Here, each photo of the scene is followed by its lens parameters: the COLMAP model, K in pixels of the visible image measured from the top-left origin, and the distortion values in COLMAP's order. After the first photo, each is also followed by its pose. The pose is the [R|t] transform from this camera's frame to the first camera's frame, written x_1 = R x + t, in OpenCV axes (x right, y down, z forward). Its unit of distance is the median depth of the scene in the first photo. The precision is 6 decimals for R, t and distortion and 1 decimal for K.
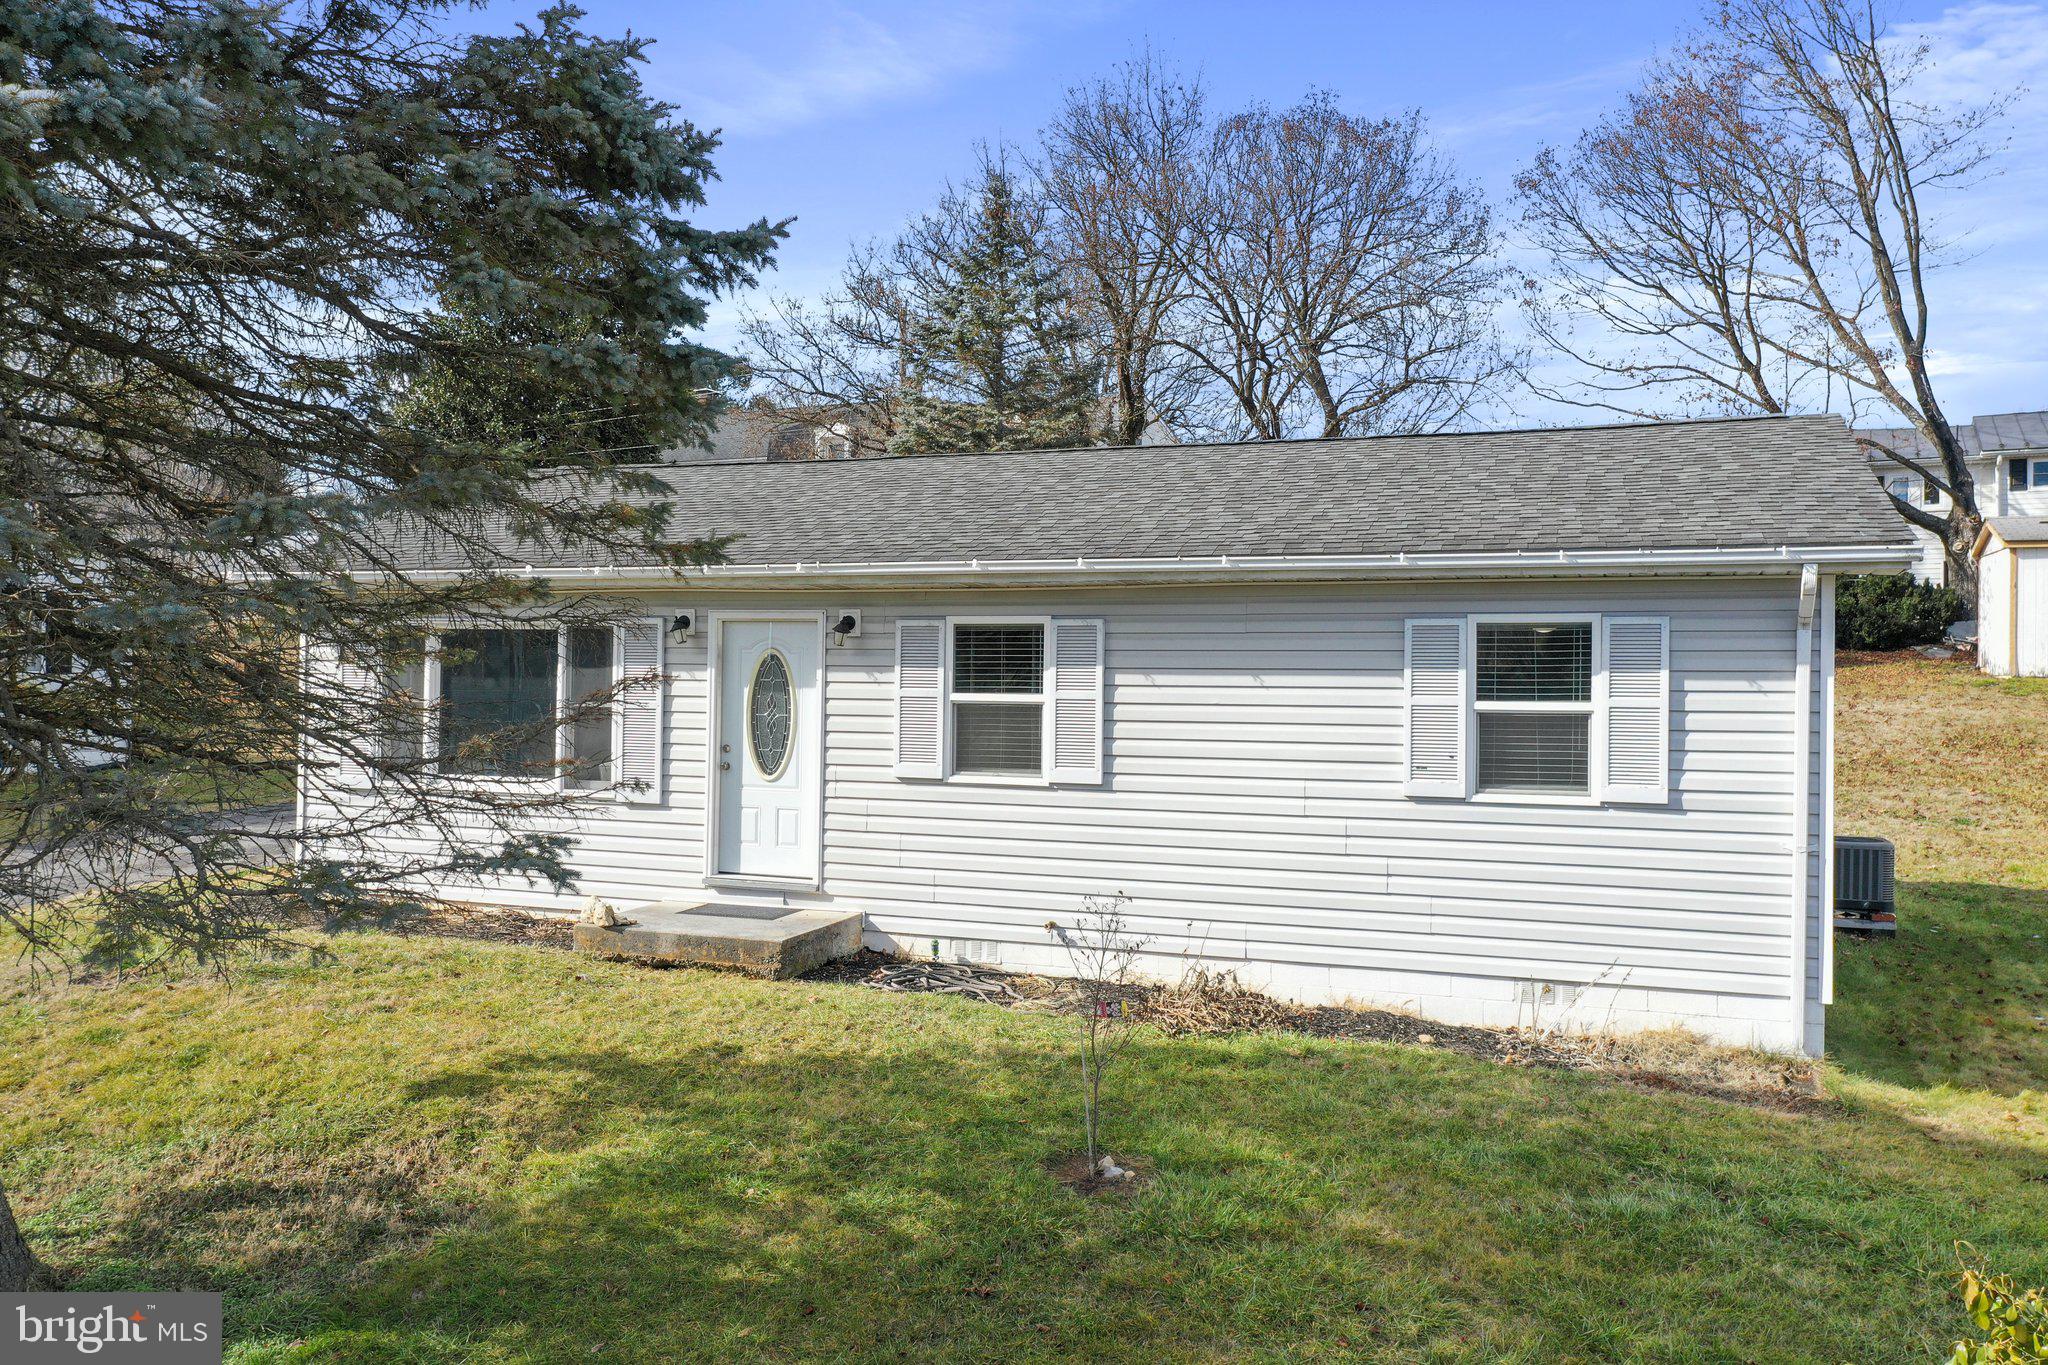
lens RADIAL K [[1611.3, 0, 1020.1], [0, 1611.3, 658.1], [0, 0, 1]] dist [-0.012416, -0.002763]
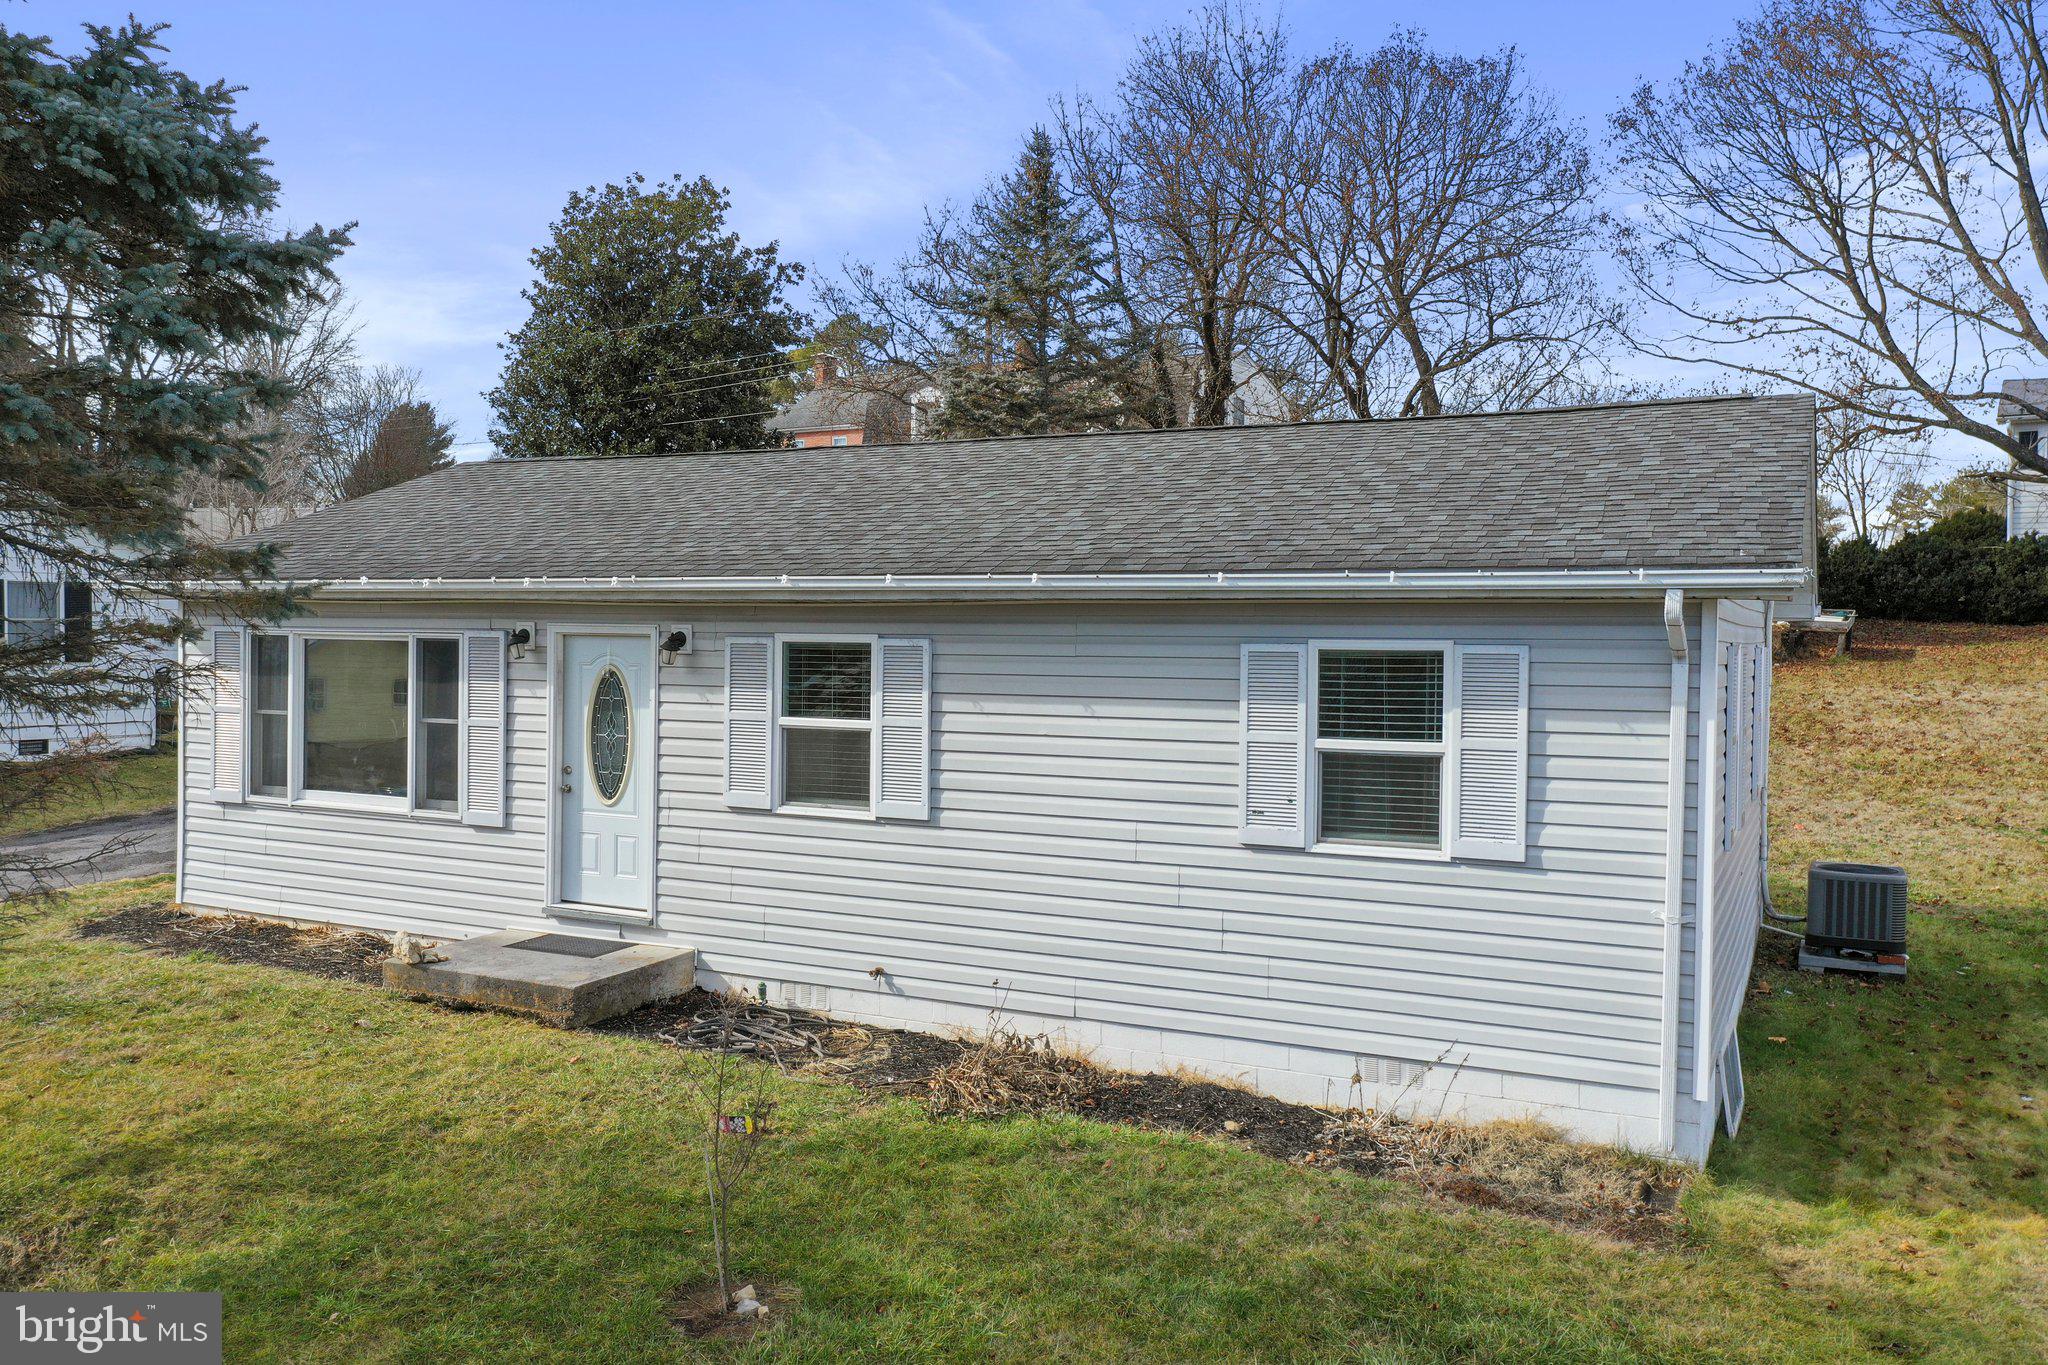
lens RADIAL K [[1611.3, 0, 1020.1], [0, 1611.3, 658.1], [0, 0, 1]] dist [-0.012416, -0.002763]
pose [[0.994821, 0.000692, -0.101637, 0.188441], [0.002123, 0.999617, 0.027584, -0.037010], [0.101618, -0.027657, 0.994439, 0.098021]]
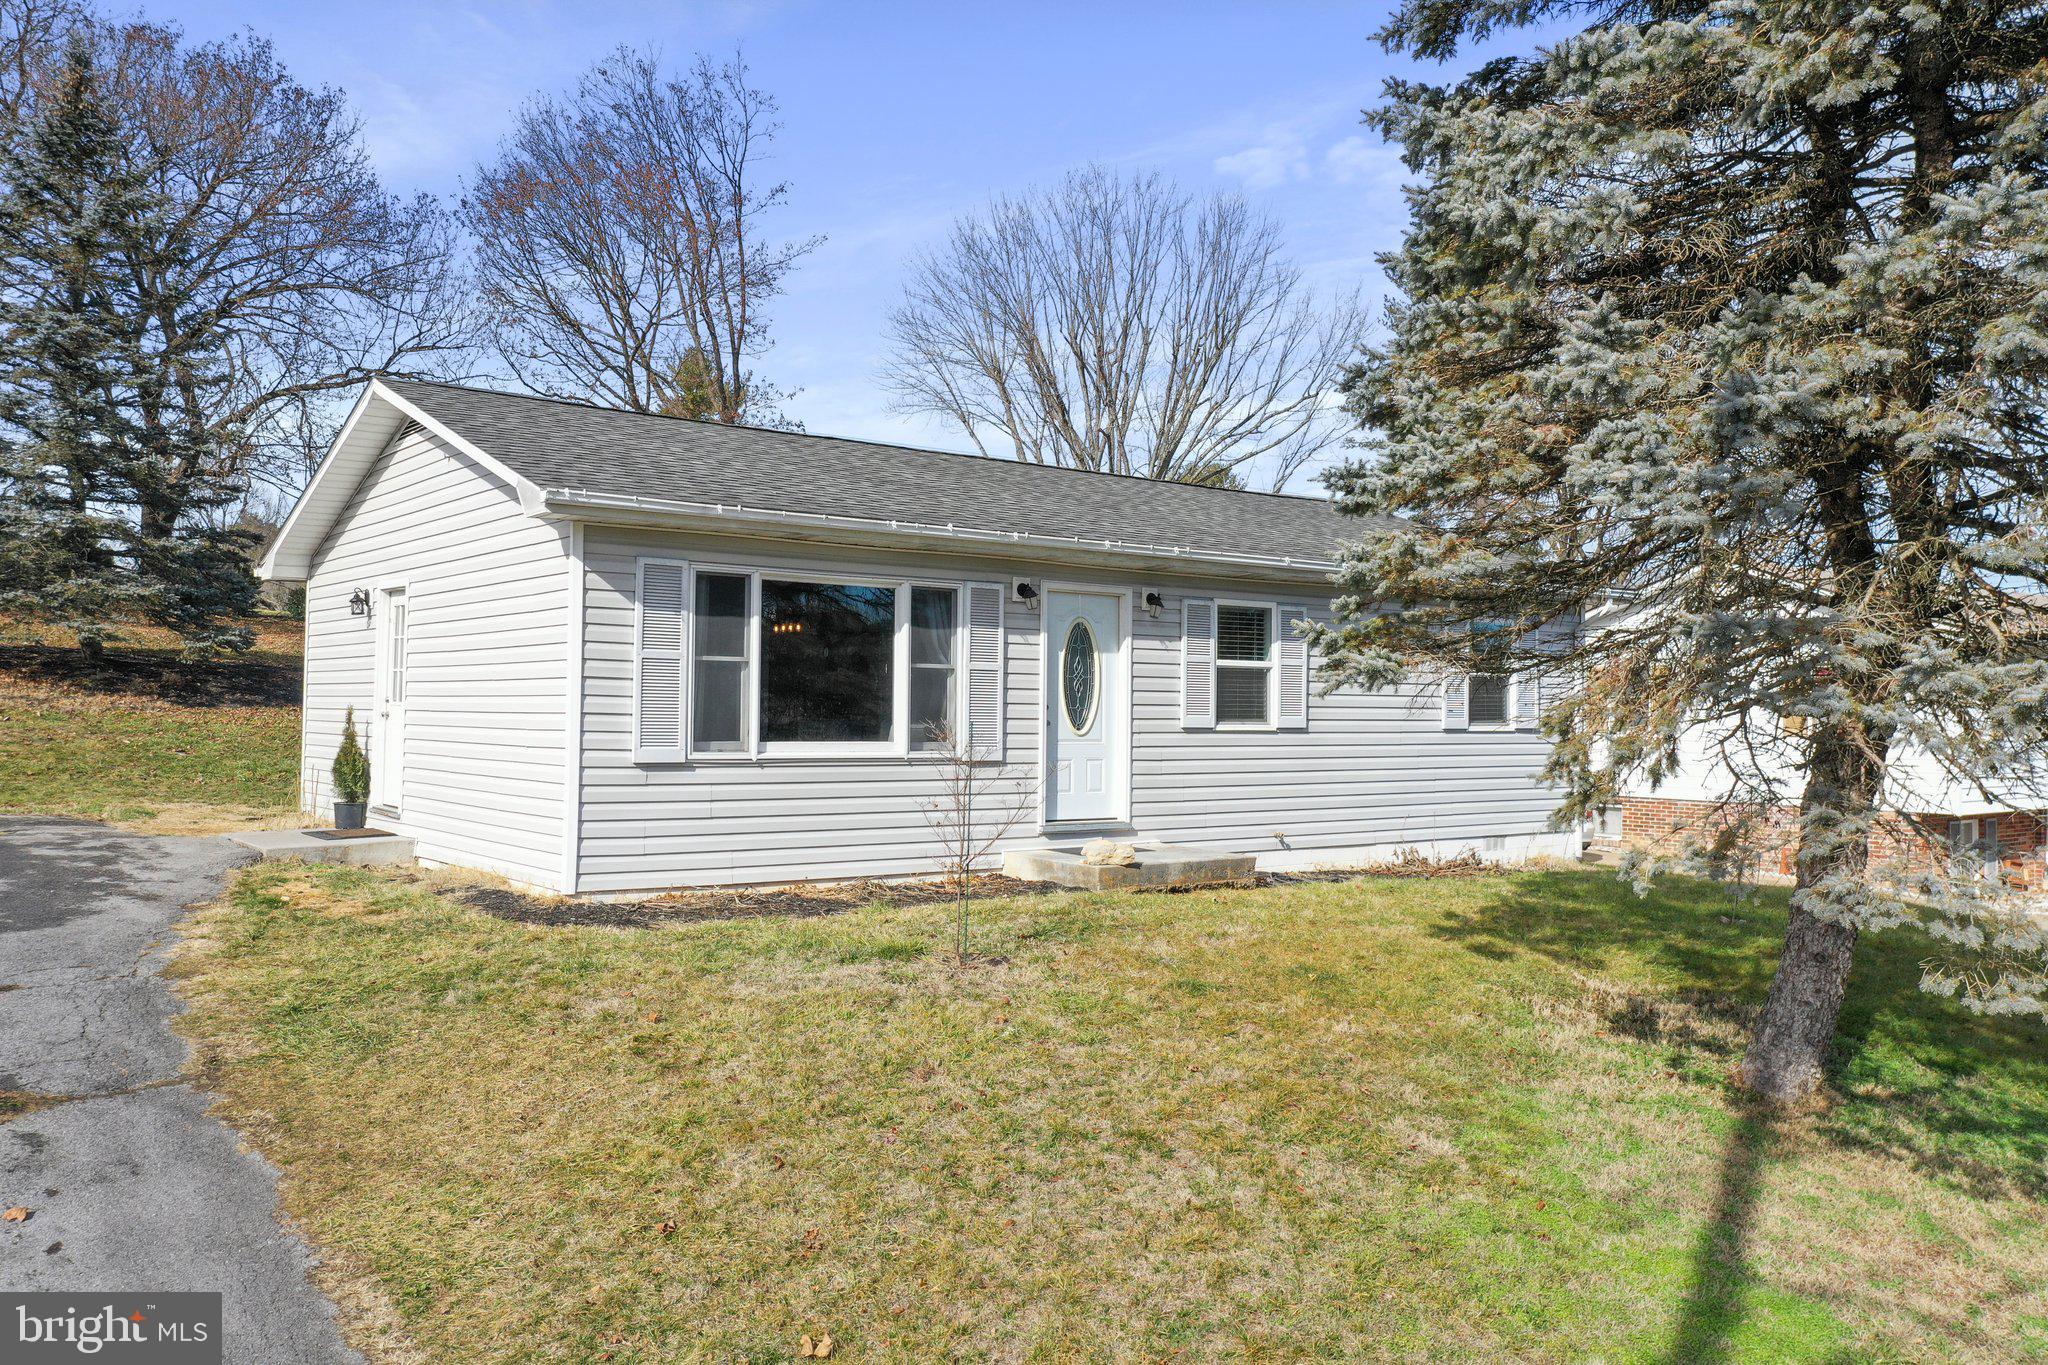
lens RADIAL K [[1611.3, 0, 1020.1], [0, 1611.3, 658.1], [0, 0, 1]] dist [-0.012416, -0.002763]
pose [[0.534280, 0.020993, 0.845047, -1.190858], [-0.016063, 0.999763, -0.014681, 0.041722], [-0.845155, -0.005730, 0.534491, 0.459424]]
